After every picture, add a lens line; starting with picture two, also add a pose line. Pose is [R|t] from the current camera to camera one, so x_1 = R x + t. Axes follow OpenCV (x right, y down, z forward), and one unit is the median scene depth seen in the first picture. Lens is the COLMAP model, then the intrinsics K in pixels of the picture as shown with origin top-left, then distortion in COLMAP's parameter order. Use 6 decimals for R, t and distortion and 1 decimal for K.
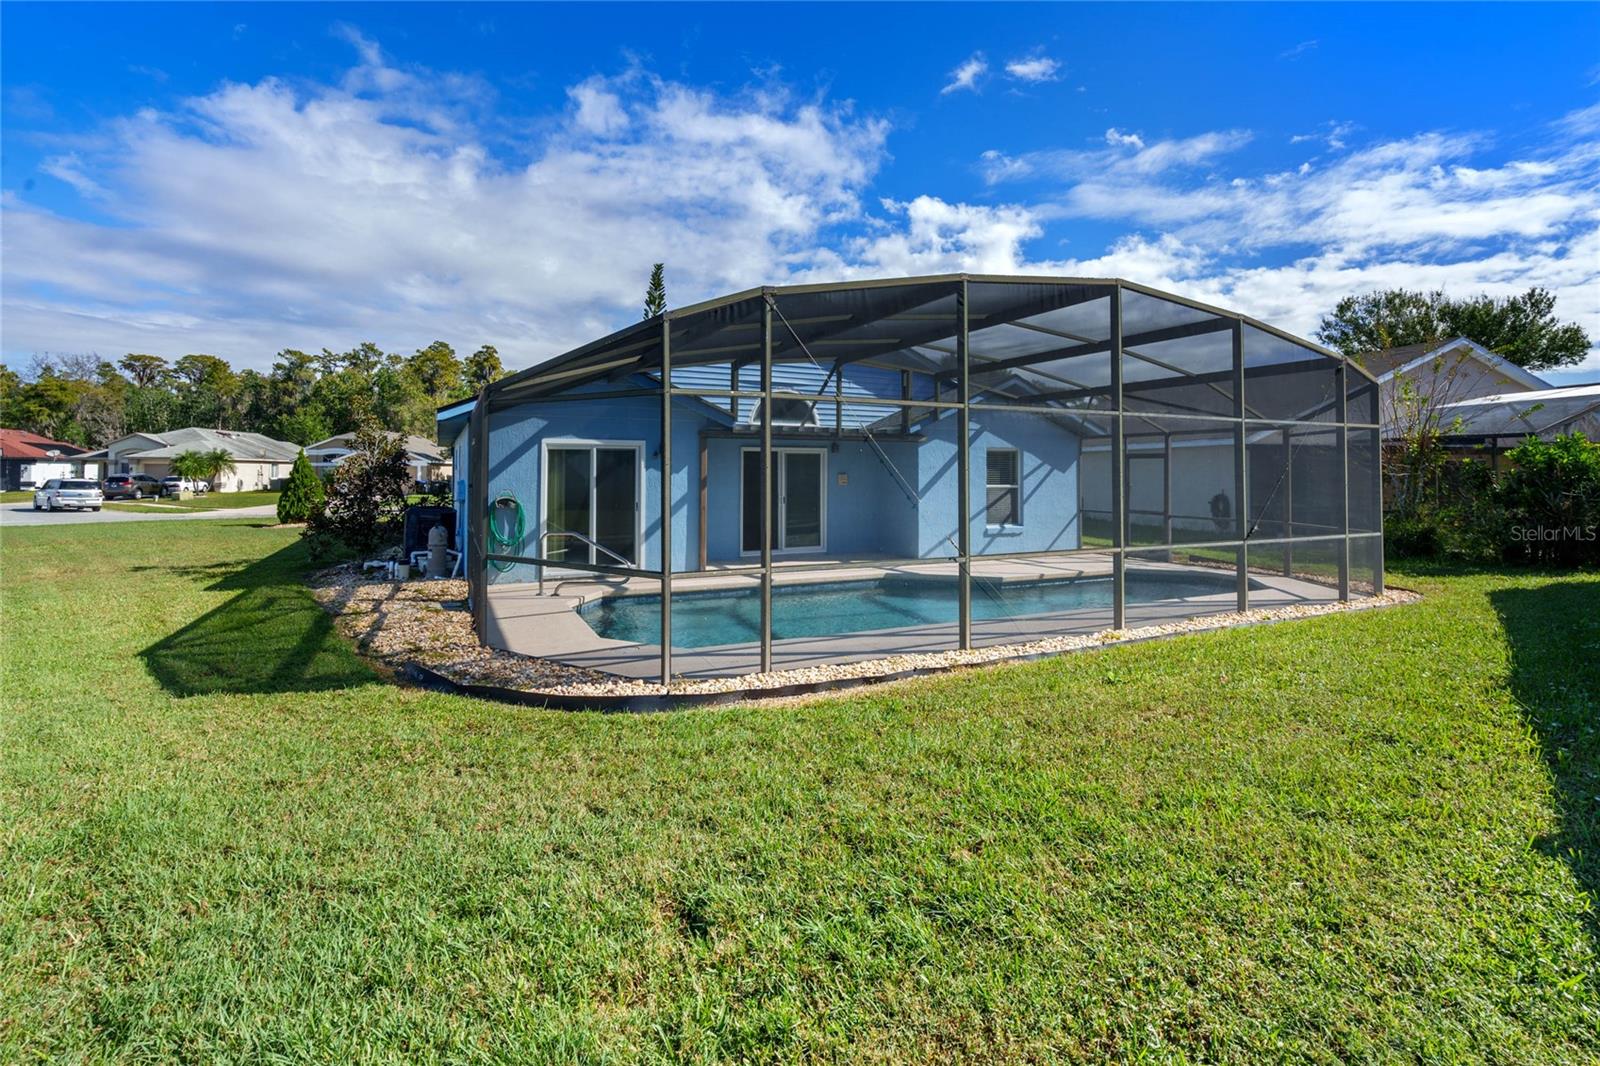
lens RADIAL K [[732.2, 0, 783.0], [0, 732.2, 454.6], [0, 0, 1]] dist [-0.004726, 0.001739]
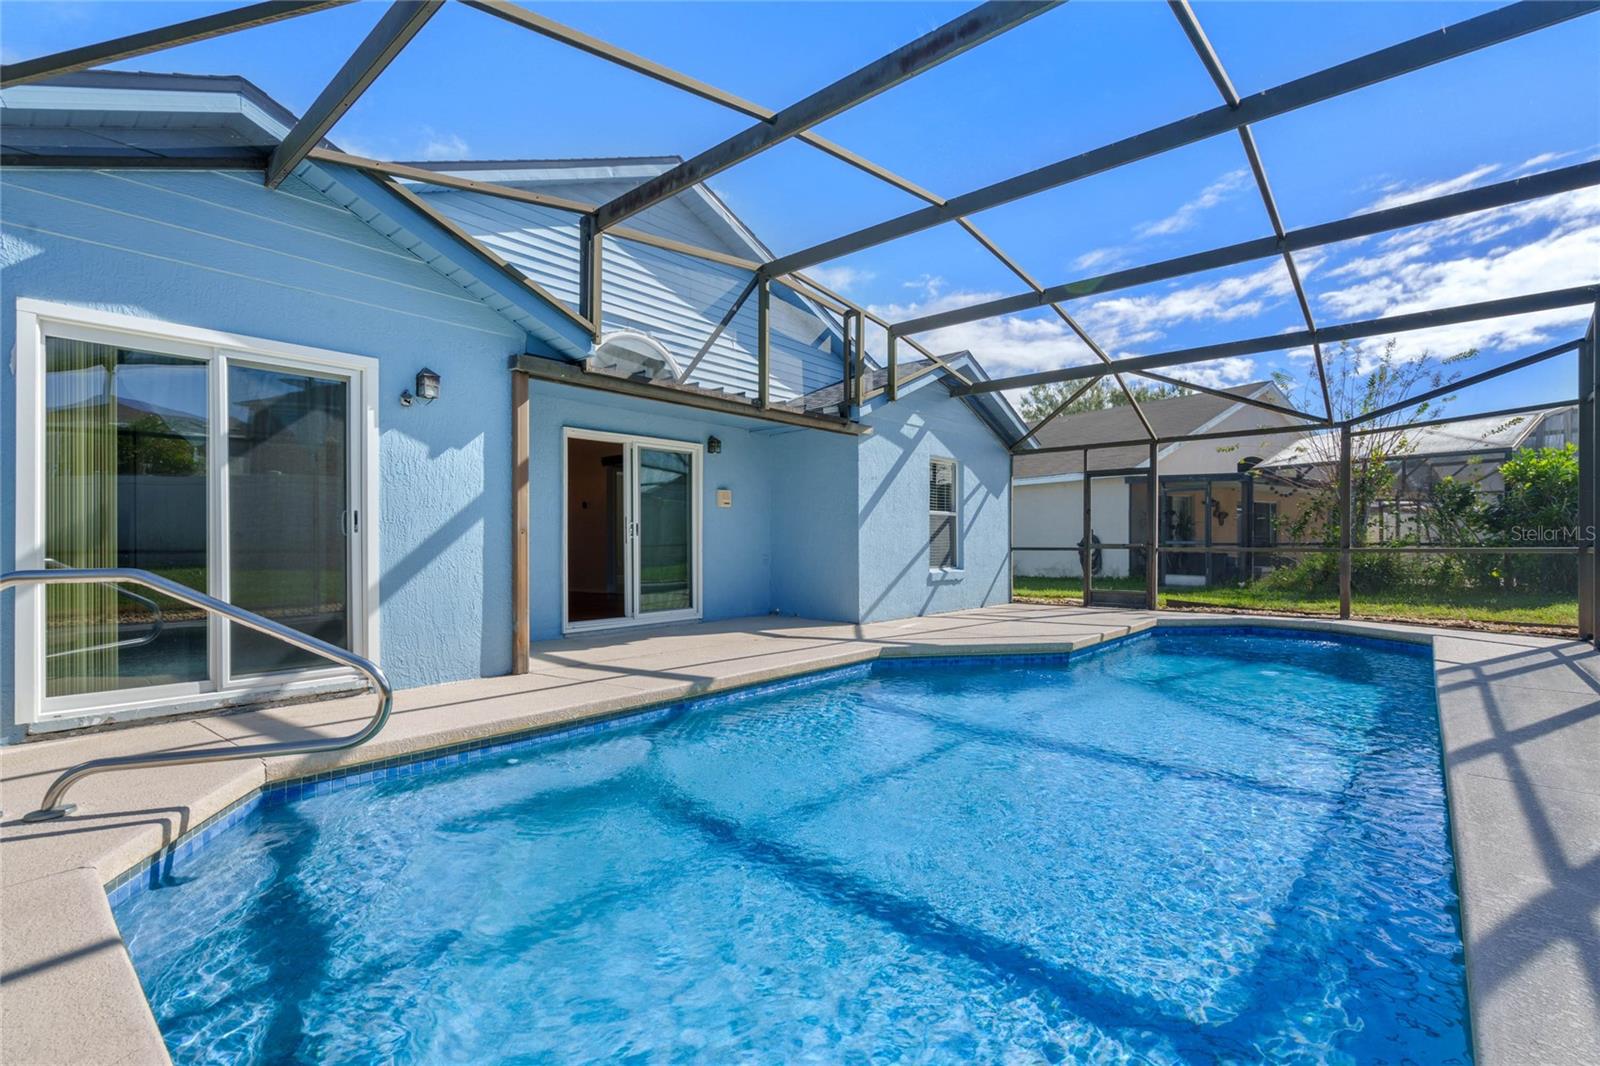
lens RADIAL K [[732.2, 0, 806.3], [0, 732.2, 540.0], [0, 0, 1]] dist [-0.004726, 0.001739]
pose [[0.906741, -0.002141, 0.421682, -0.115768], [-0.006252, 0.999809, 0.018518, 0.058119], [-0.421641, -0.019428, 0.906555, 0.428719]]
